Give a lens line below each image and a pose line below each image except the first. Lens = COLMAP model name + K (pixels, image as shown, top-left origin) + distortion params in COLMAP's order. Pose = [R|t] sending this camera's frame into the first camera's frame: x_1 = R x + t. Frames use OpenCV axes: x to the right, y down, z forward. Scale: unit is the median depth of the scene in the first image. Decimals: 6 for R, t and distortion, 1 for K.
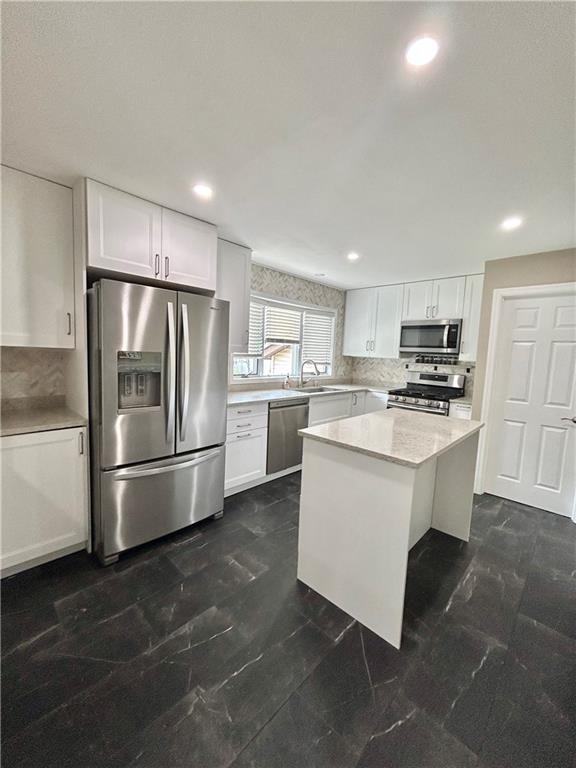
lens RADIAL K [[312.5, 0, 289.0], [0, 312.5, 383.2], [0, 0, 1]] dist [-0.000603, 0.000389]
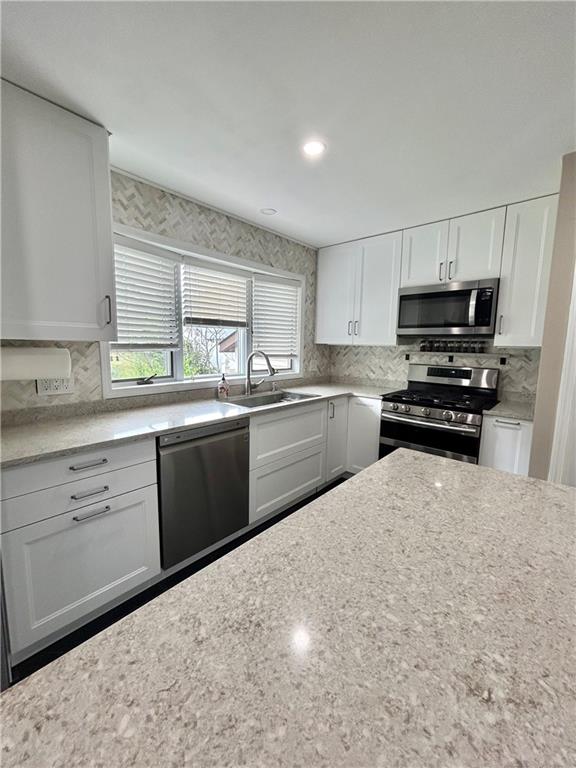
lens RADIAL K [[312.5, 0, 289.0], [0, 312.5, 383.2], [0, 0, 1]] dist [-0.000603, 0.000389]
pose [[0.998919, -0.029173, 0.036190, 0.102632], [0.028175, 0.999217, 0.027773, -0.025557], [-0.036972, -0.026723, 0.998959, 0.362654]]
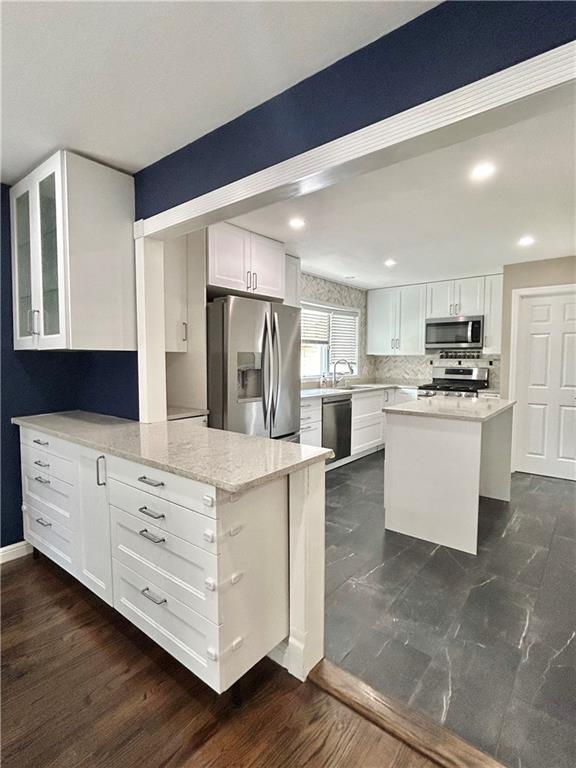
lens RADIAL K [[387.9, 0, 289.3], [0, 387.9, 382.9], [0, 0, 1]] dist [0.000241, 0.000310]
pose [[0.995750, -0.043803, 0.081012, -0.214153], [0.046600, 0.998369, -0.032969, 0.036721], [-0.079435, 0.036604, 0.996168, -0.251415]]
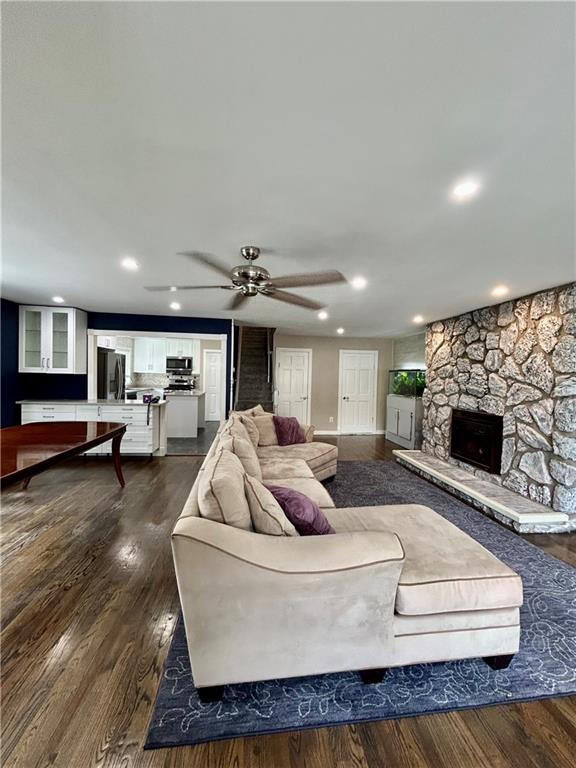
lens RADIAL K [[312.5, 0, 289.0], [0, 312.5, 383.2], [0, 0, 1]] dist [-0.000603, 0.000389]
pose [[0.629730, -0.046775, 0.775404, -0.841753], [0.077737, 0.996969, -0.002992, 0.066044], [-0.772914, 0.062162, 0.631458, -1.084354]]
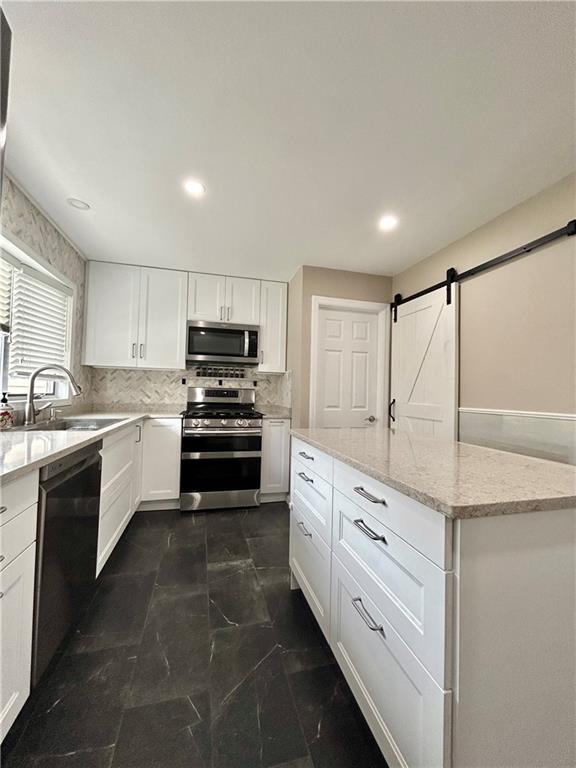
lens RADIAL K [[312.5, 0, 289.0], [0, 312.5, 383.2], [0, 0, 1]] dist [-0.000603, 0.000389]
pose [[0.518027, -0.006964, 0.855336, -0.162819], [0.083521, 0.995600, -0.042477, 0.005172], [-0.851277, 0.093443, 0.516330, 0.435447]]
